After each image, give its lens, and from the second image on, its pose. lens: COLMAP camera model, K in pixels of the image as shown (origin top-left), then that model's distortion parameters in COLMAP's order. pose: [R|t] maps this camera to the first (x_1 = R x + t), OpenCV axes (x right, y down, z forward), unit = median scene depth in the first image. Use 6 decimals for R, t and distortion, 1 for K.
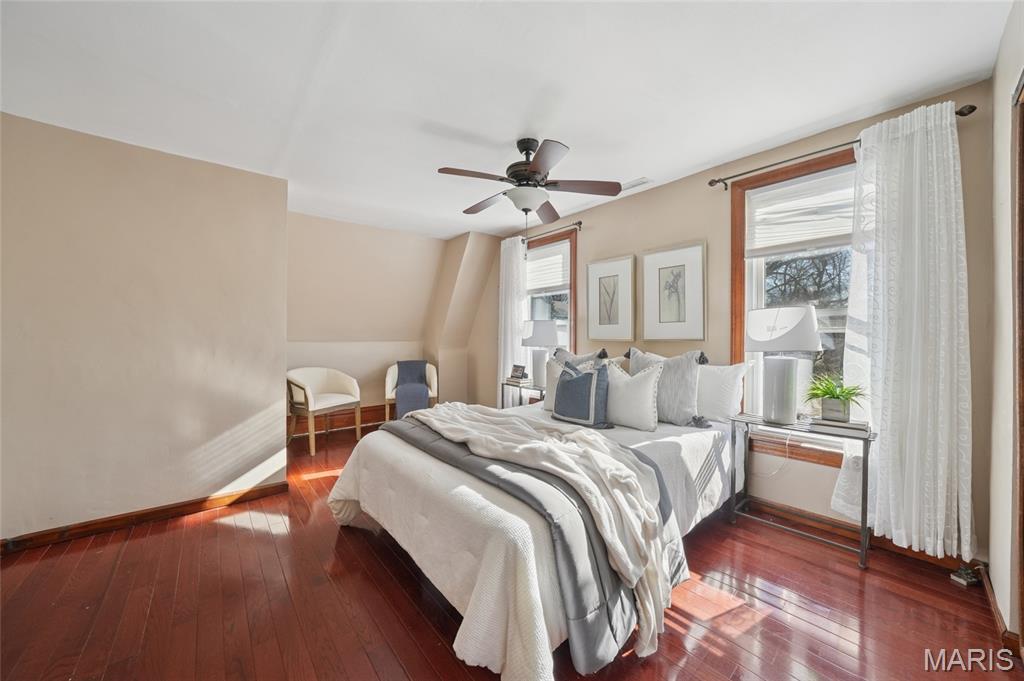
lens RADIAL K [[357.9, 0, 506.8], [0, 357.9, 338.6], [0, 0, 1]] dist [-0.020146, -0.000013]
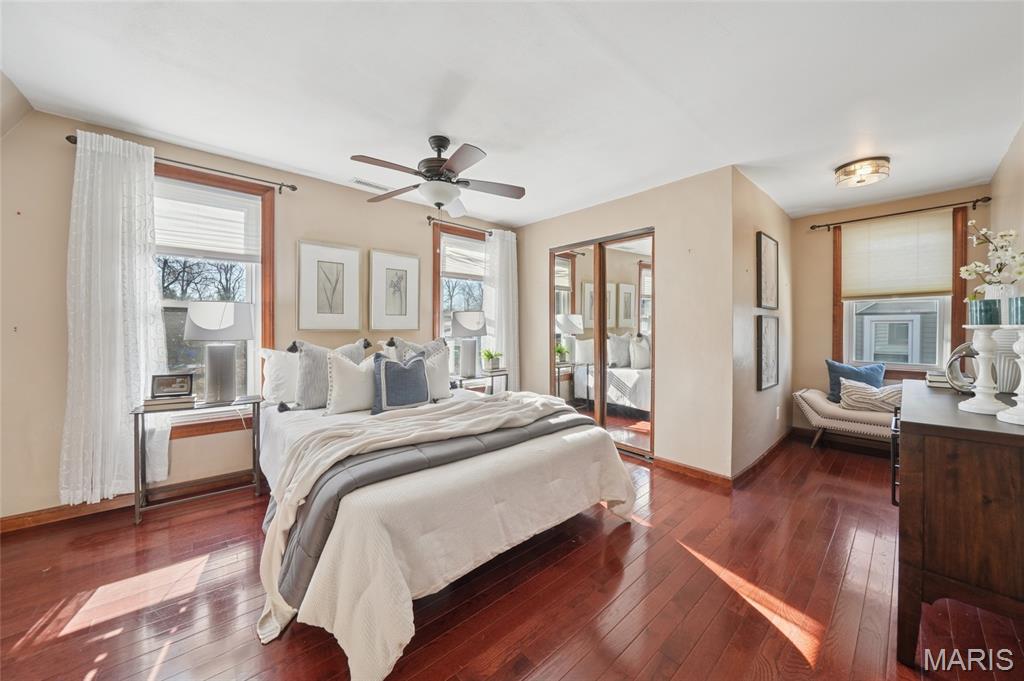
lens RADIAL K [[357.9, 0, 506.8], [0, 357.9, 338.6], [0, 0, 1]] dist [-0.020146, -0.000013]
pose [[-0.014909, -0.029696, 0.999448, -0.790074], [-0.000109, 0.999559, 0.029698, -0.002451], [-0.999889, 0.000334, -0.014906, 0.662856]]
